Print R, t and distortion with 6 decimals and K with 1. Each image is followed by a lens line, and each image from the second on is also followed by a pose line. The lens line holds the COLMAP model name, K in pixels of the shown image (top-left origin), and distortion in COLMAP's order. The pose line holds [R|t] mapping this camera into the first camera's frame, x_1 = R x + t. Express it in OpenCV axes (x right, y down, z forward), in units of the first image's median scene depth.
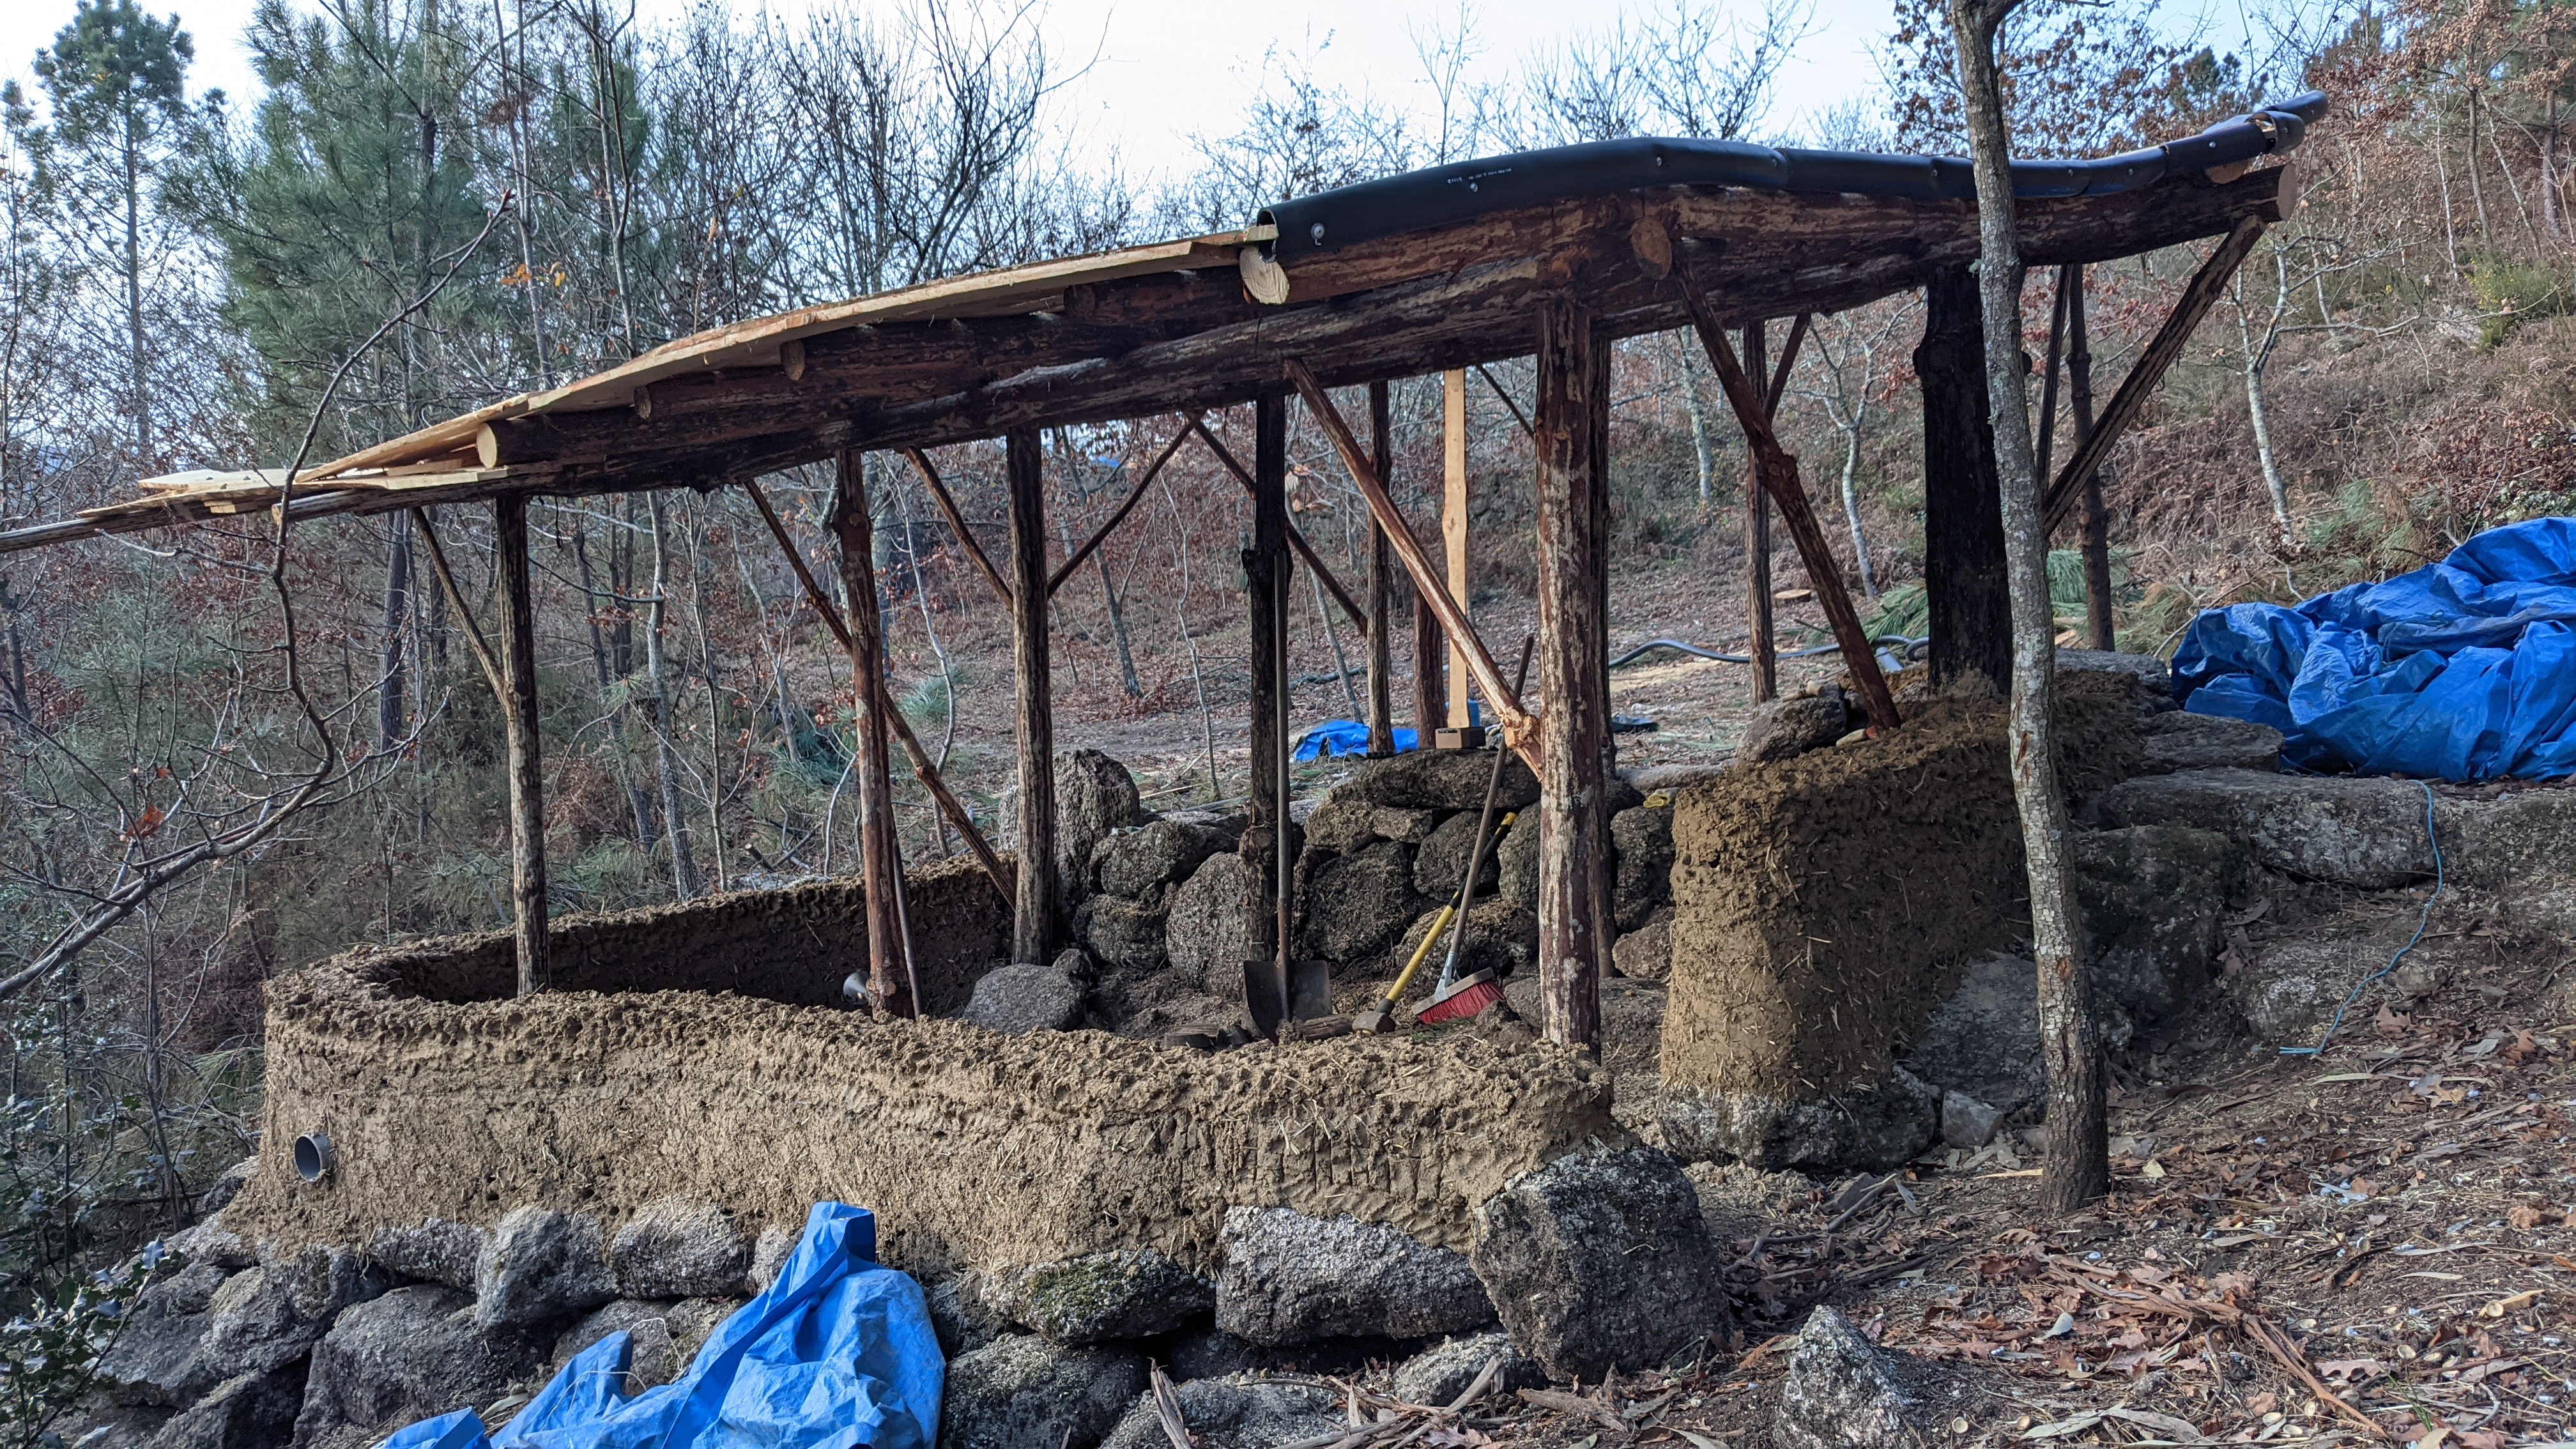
lens RADIAL K [[2095.6, 0, 1293.2], [0, 2095.6, 717.9], [0, 0, 1]] dist [0.103211, -0.197983]
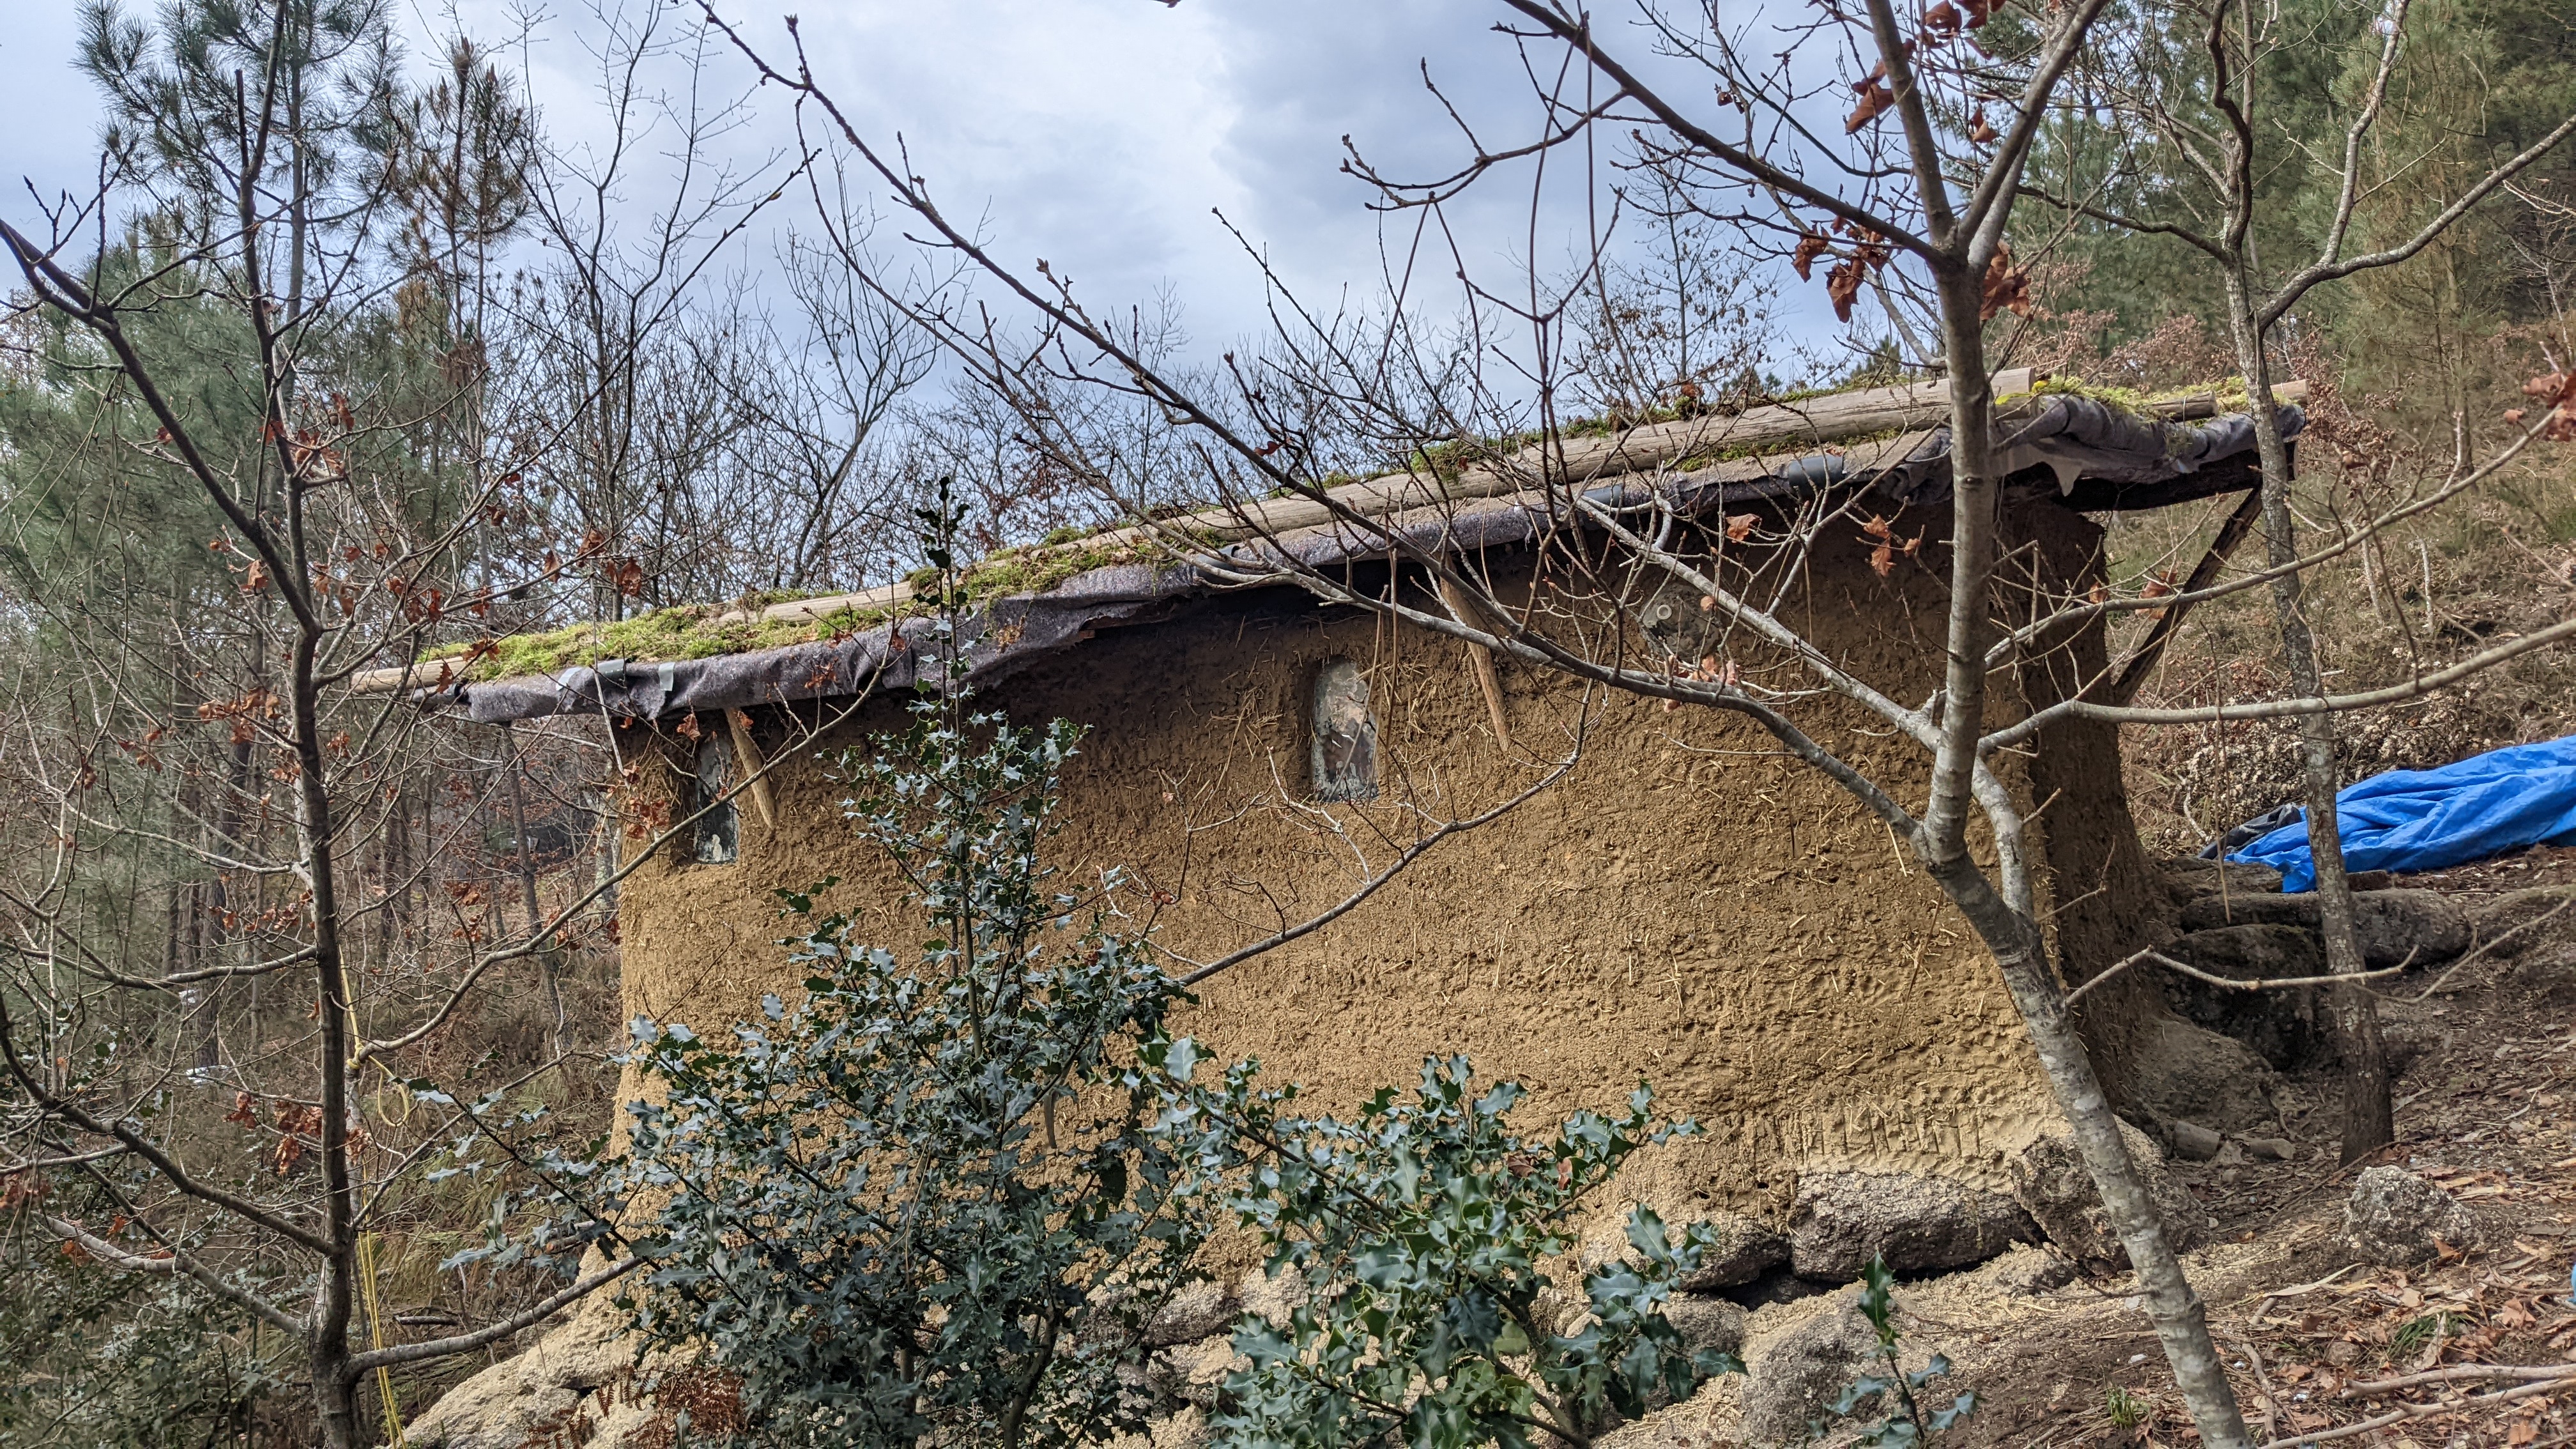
lens RADIAL K [[2095.6, 0, 1293.2], [0, 2095.6, 717.9], [0, 0, 1]] dist [0.103211, -0.197983]
pose [[0.978218, 0.008583, 0.207401, -0.623459], [0.018107, 0.991808, -0.126449, 0.110909], [-0.206787, 0.127450, 0.970049, -0.249576]]
